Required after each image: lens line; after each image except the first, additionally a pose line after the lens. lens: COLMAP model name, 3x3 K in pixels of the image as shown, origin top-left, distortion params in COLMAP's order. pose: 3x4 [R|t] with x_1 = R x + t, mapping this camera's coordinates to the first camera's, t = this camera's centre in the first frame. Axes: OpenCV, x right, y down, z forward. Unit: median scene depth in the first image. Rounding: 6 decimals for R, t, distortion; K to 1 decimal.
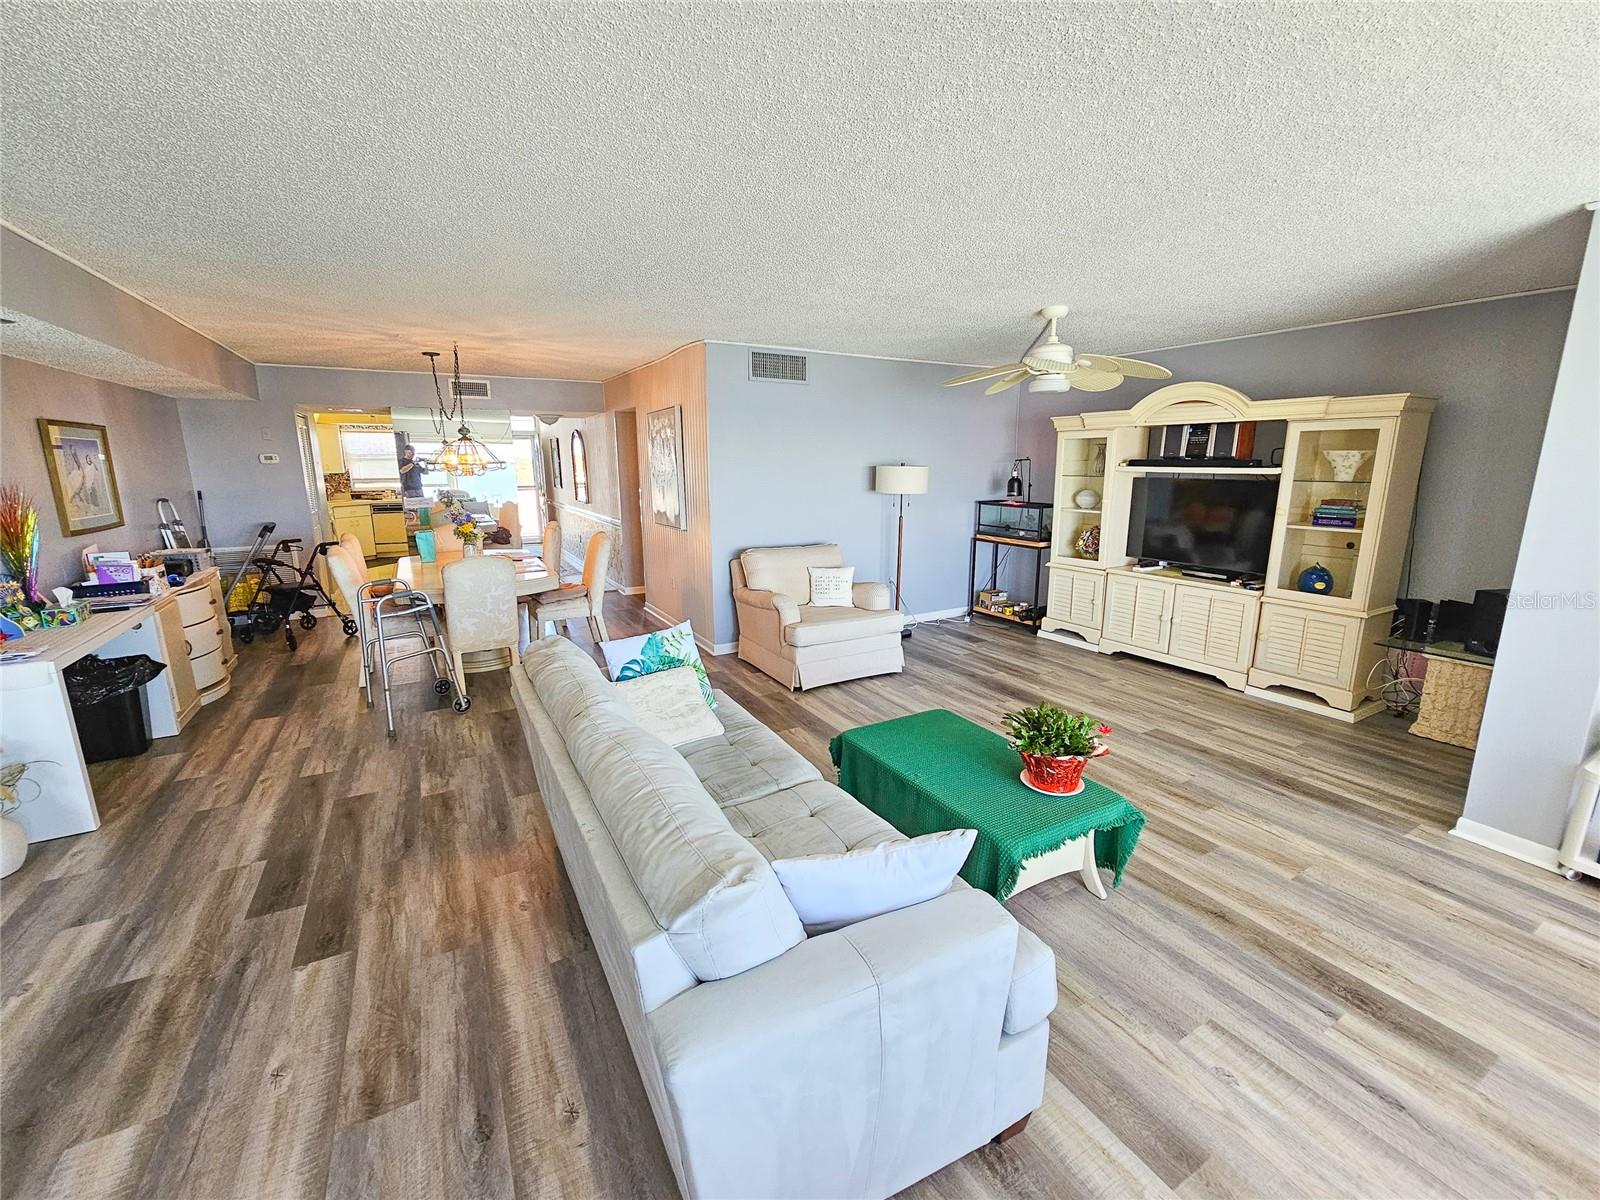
lens RADIAL K [[652.6, 0, 795.0], [0, 652.6, 595.3], [0, 0, 1]] dist [-0.001806, -0.000453]
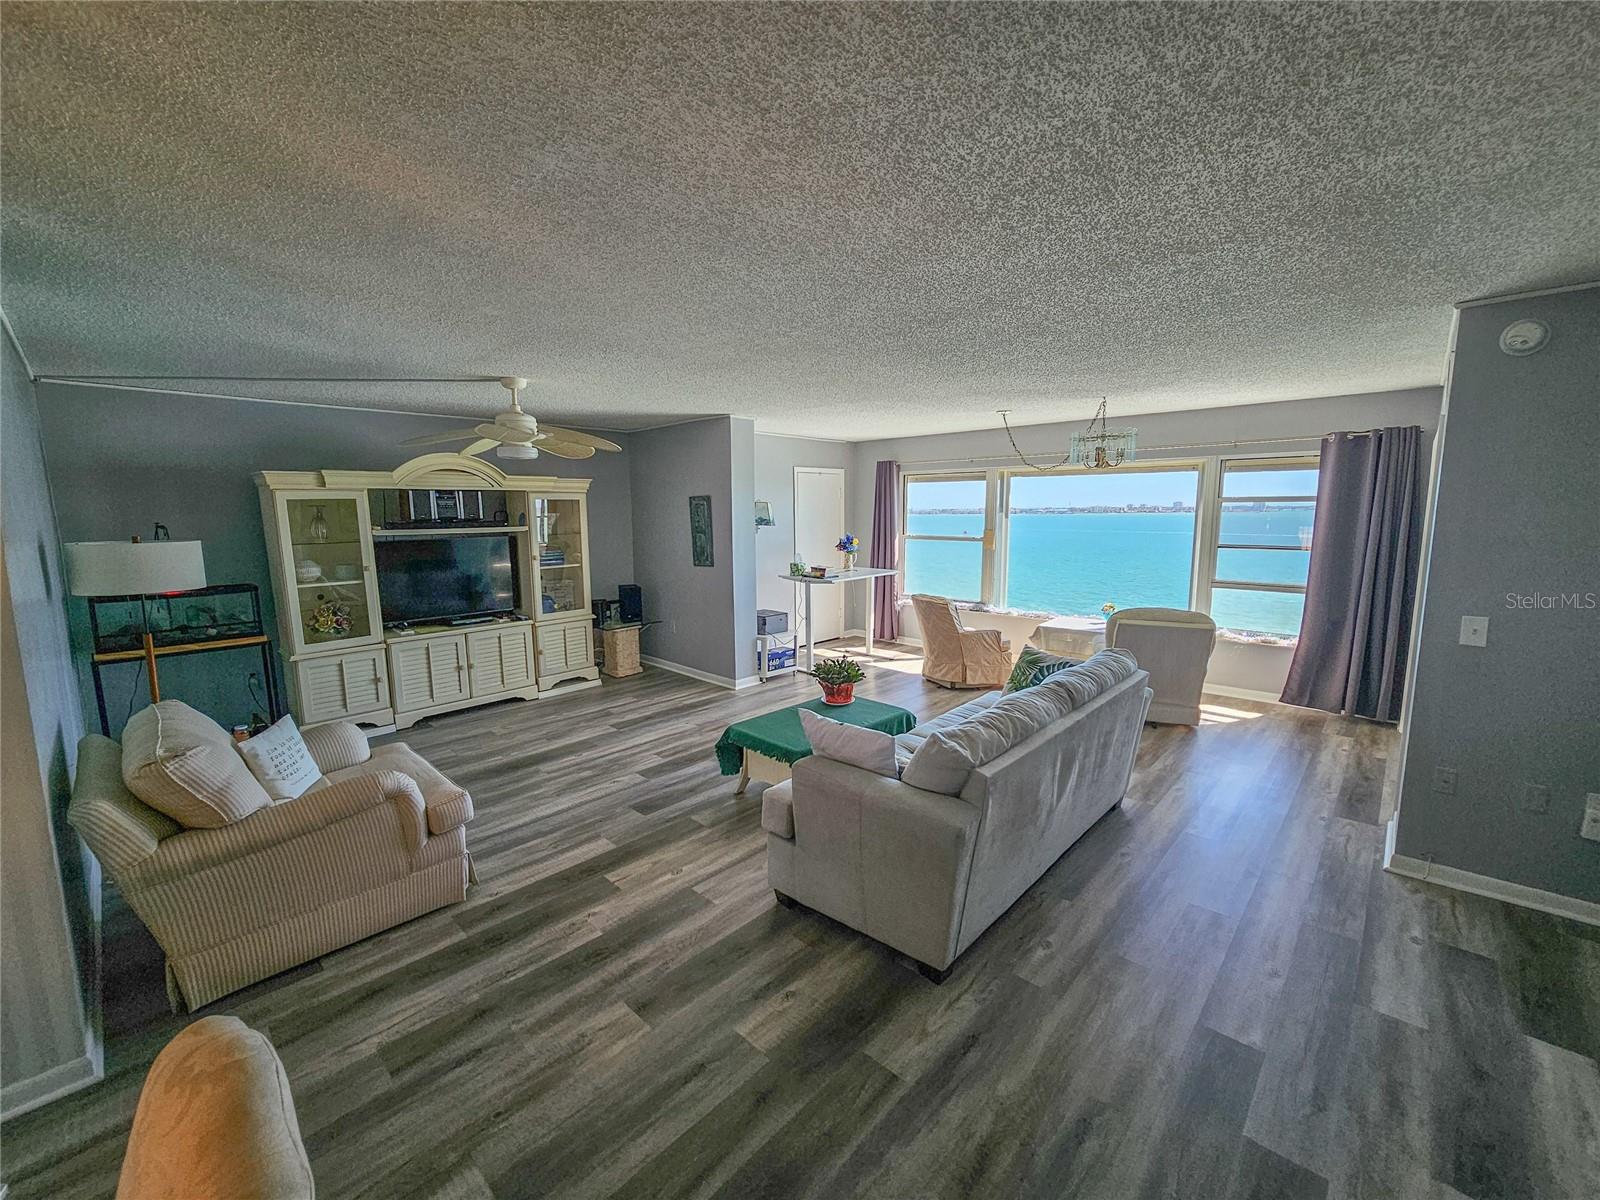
lens RADIAL K [[652.6, 0, 795.0], [0, 652.6, 595.3], [0, 0, 1]] dist [-0.001806, -0.000453]
pose [[-0.294381, -0.121713, 0.947906, -0.742368], [0.202902, 0.961285, 0.186444, -0.208496], [-0.933901, 0.247218, -0.258288, 0.916717]]
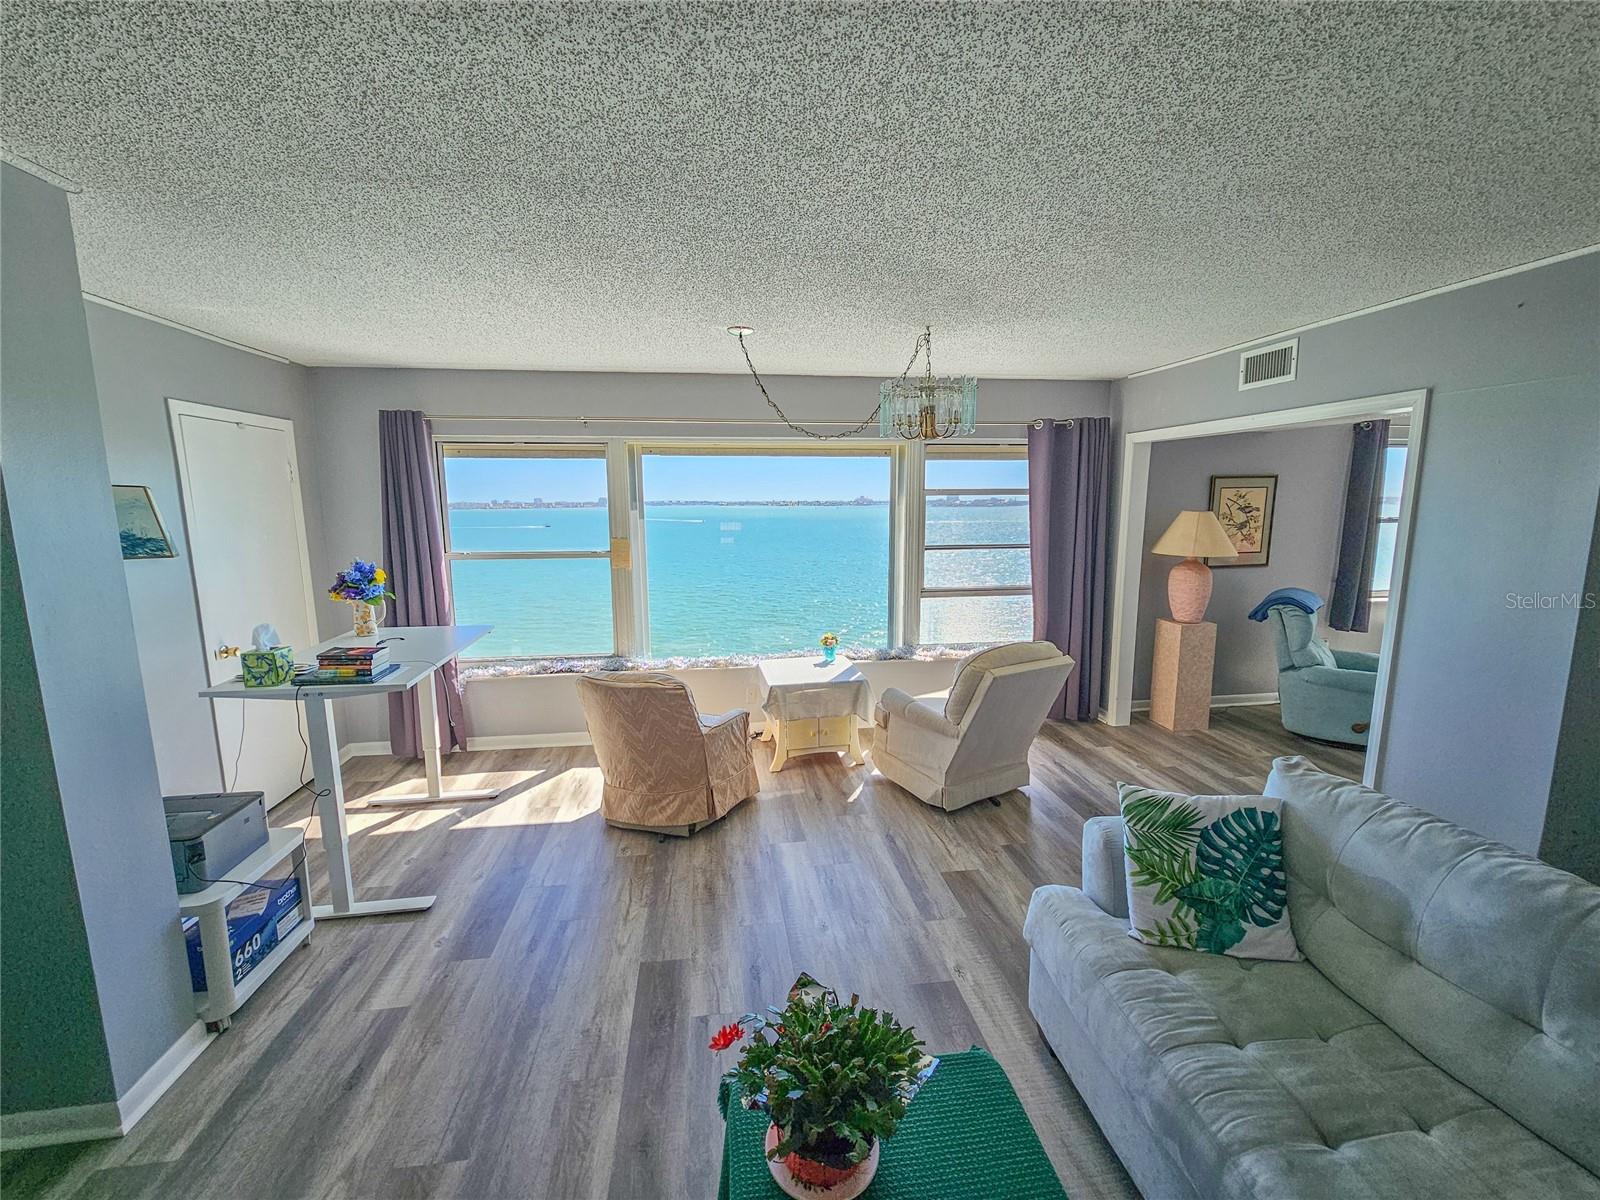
lens RADIAL K [[652.6, 0, 795.0], [0, 652.6, 595.3], [0, 0, 1]] dist [-0.001806, -0.000453]
pose [[-0.930382, -0.044123, 0.363925, 0.148051], [0.084012, 0.940646, 0.328826, -0.188219], [-0.356834, 0.336508, -0.871454, 0.807345]]
